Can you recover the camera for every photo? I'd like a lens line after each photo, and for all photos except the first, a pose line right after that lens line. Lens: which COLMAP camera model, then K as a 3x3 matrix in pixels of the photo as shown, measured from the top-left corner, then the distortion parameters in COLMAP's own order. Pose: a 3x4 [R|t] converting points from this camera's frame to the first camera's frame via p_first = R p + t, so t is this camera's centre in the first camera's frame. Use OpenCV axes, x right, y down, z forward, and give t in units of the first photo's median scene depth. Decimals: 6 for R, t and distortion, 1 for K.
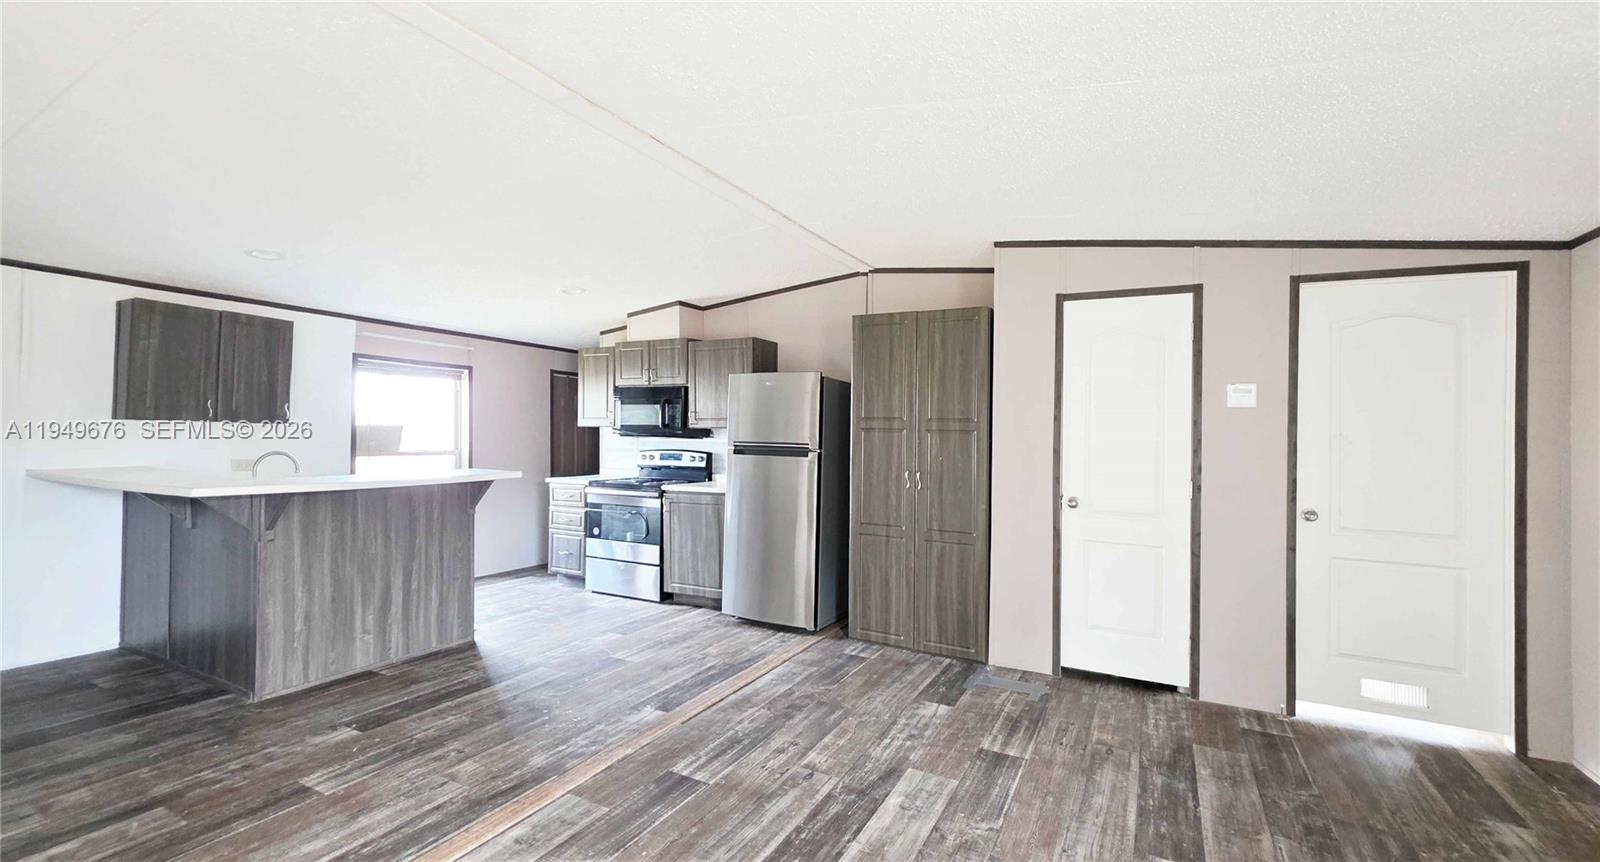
lens RADIAL K [[637.2, 0, 836.6], [0, 637.2, 467.0], [0, 0, 1]] dist [0.005475, -0.000941]
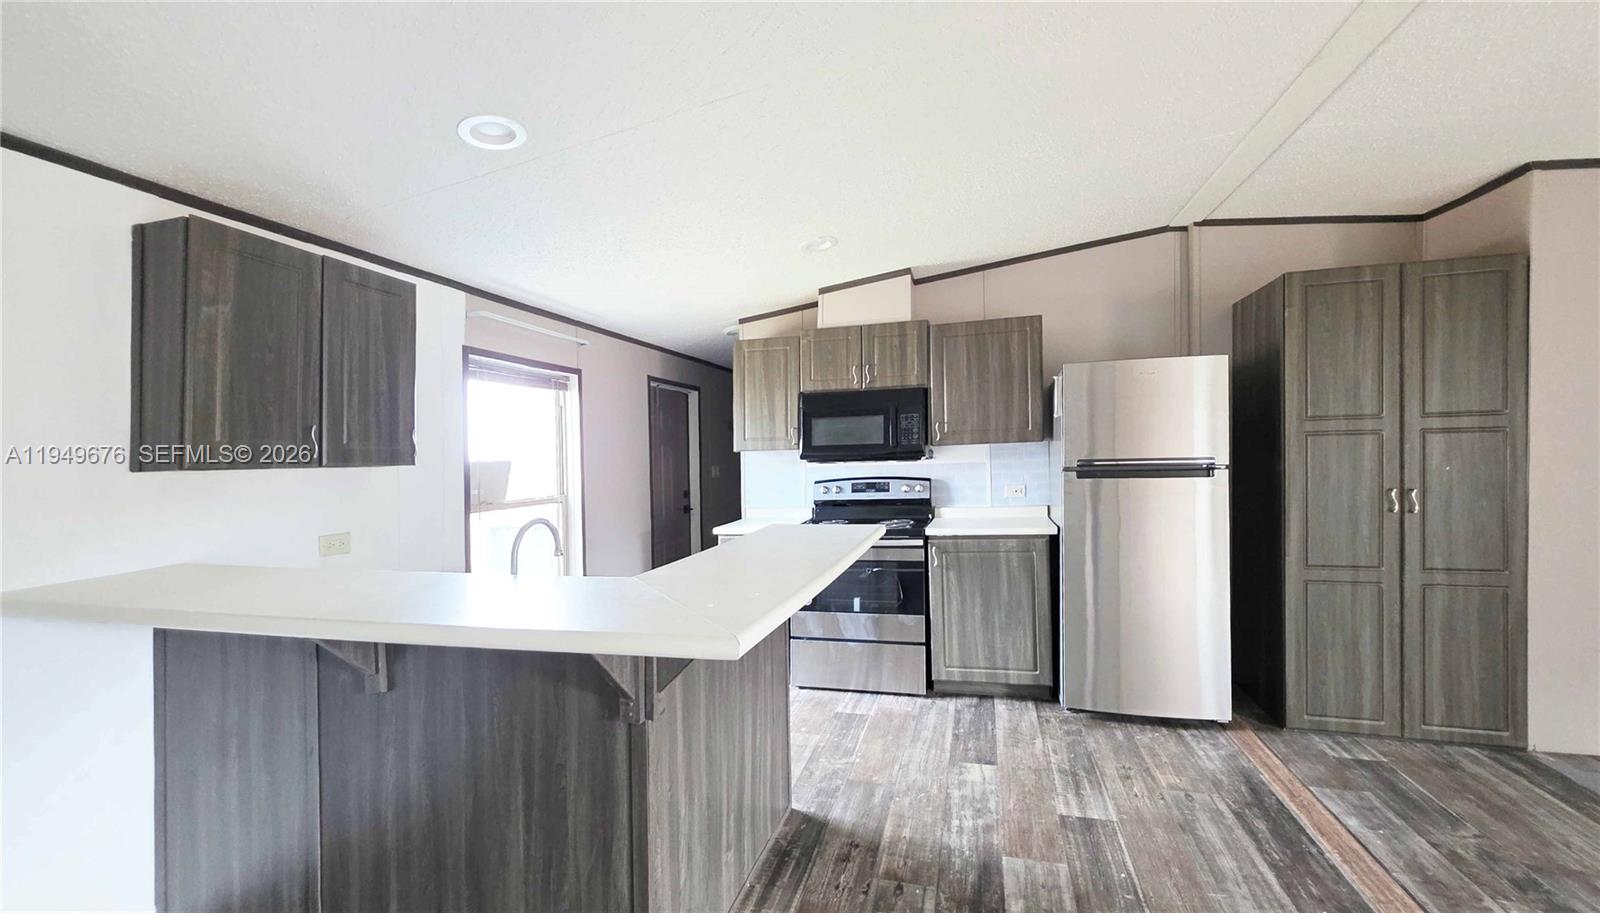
lens RADIAL K [[652.6, 0, 792.8], [0, 652.6, 485.0], [0, 0, 1]] dist [0.000199, 0.001333]
pose [[0.983285, -0.054070, 0.173858, -0.731749], [0.054409, 0.998515, 0.002820, -0.039498], [-0.173752, 0.006686, 0.984767, 0.436747]]
